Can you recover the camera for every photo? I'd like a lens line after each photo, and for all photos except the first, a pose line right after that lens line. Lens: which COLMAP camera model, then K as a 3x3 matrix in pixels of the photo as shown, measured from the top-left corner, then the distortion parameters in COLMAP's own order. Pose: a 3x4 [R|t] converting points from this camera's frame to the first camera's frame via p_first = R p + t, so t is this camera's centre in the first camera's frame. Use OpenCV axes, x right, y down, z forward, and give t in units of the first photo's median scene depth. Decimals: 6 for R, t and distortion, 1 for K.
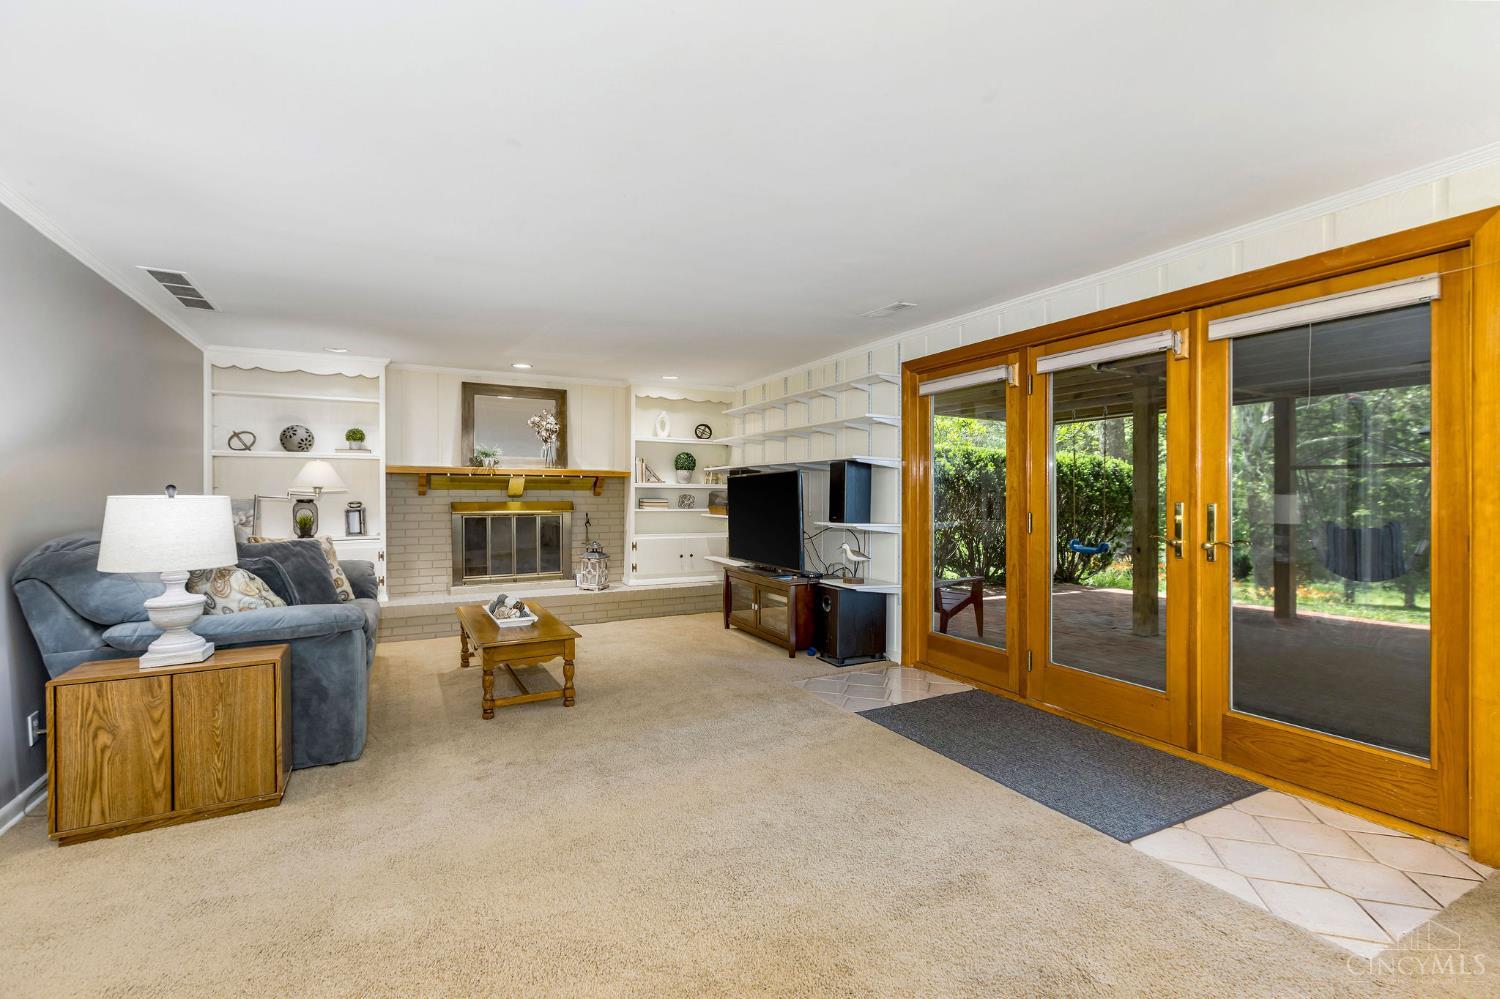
lens RADIAL K [[661.1, 0, 743.1], [0, 661.1, 499.0], [0, 0, 1]] dist [-0.001523, -0.000704]
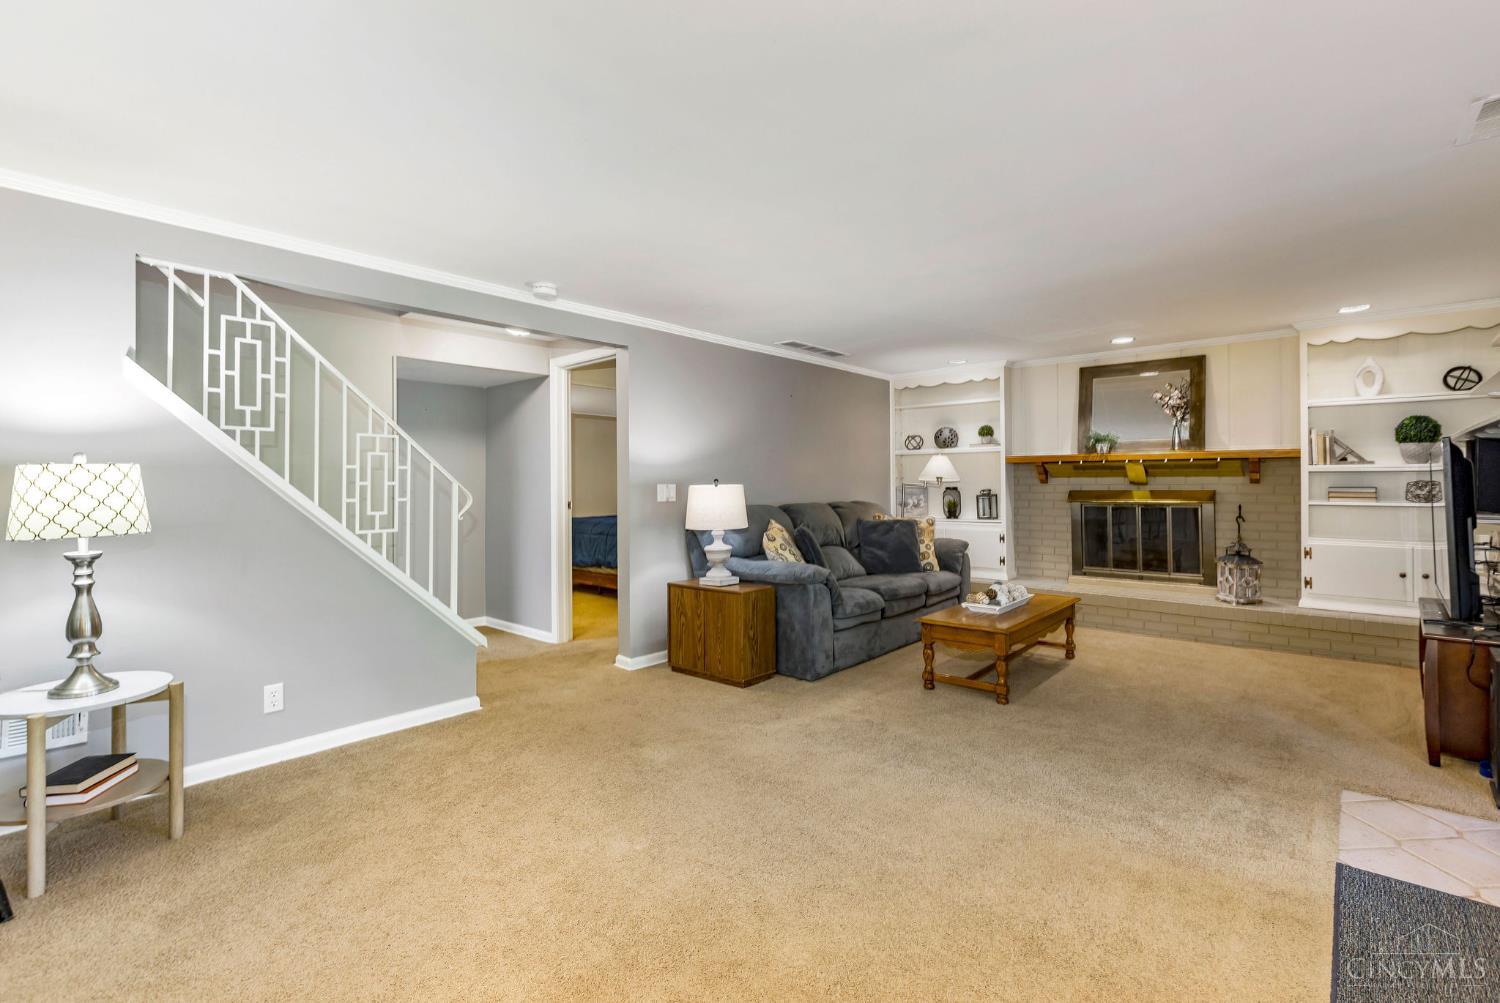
lens RADIAL K [[661.1, 0, 753.8], [0, 661.1, 470.2], [0, 0, 1]] dist [-0.001523, -0.000704]
pose [[0.373545, -0.021373, -0.927366, 0.304248], [-0.000330, 0.999731, -0.023174, -0.002005], [0.927612, 0.008962, 0.373437, 0.185477]]
